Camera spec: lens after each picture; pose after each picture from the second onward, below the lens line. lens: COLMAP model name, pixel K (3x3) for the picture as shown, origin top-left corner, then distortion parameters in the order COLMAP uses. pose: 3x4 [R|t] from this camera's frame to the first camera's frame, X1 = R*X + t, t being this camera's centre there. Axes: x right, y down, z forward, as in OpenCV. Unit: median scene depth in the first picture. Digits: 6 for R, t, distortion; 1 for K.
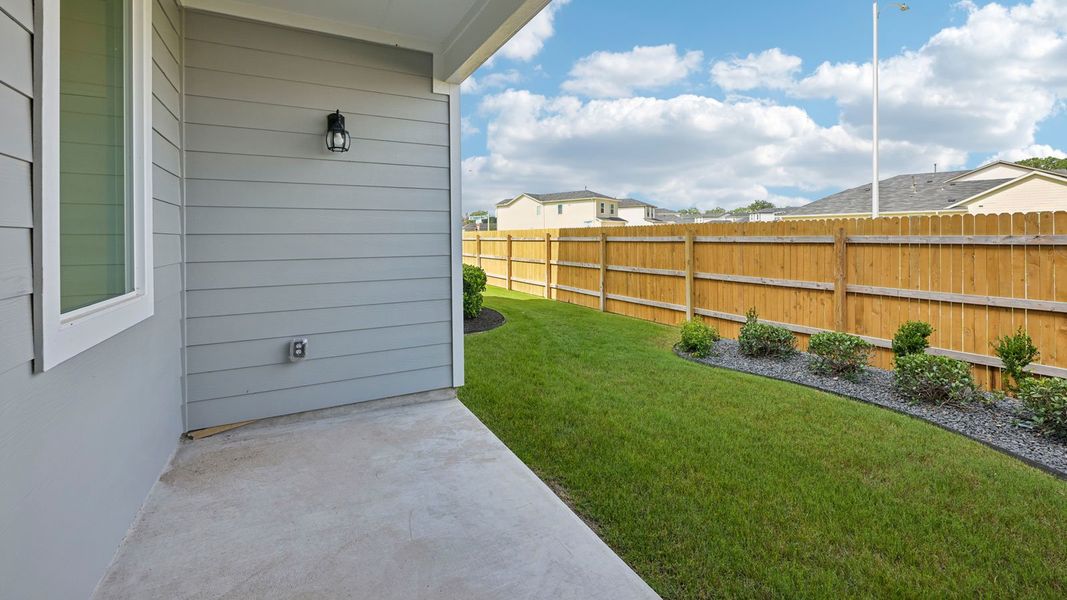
lens RADIAL K [[444.8, 0, 533.5], [0, 444.8, 300.0], [0, 0, 1]] dist [-0.000119, -0.000153]
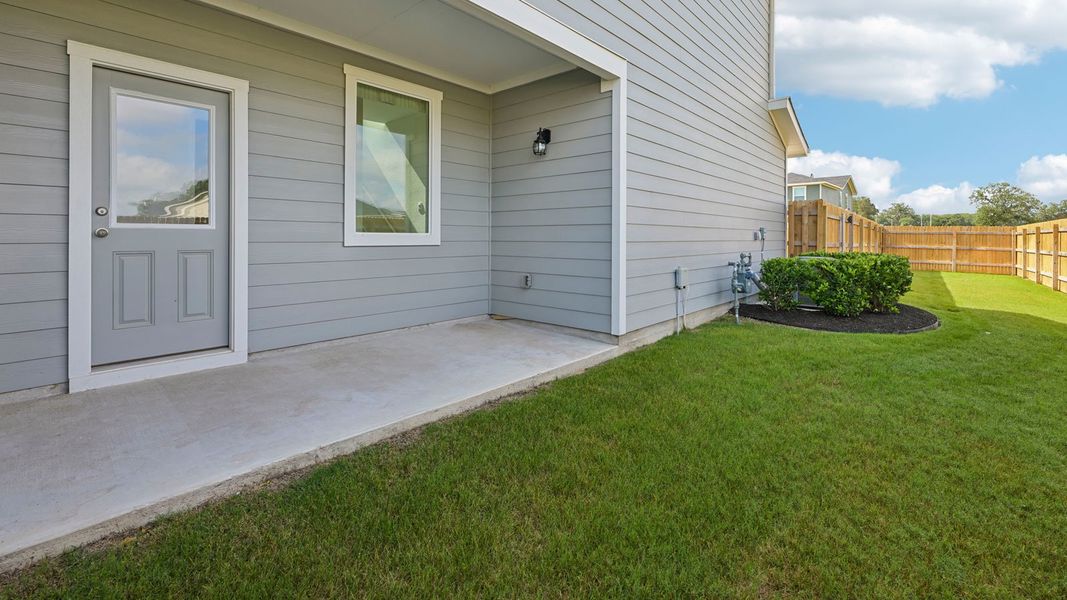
lens RADIAL K [[444.8, 0, 533.5], [0, 444.8, 300.0], [0, 0, 1]] dist [-0.000119, -0.000153]
pose [[0.339677, 0.138453, -0.930296, 1.004282], [-0.132007, 0.986333, 0.098593, 0.017220], [0.931232, 0.089316, 0.353312, 0.440400]]
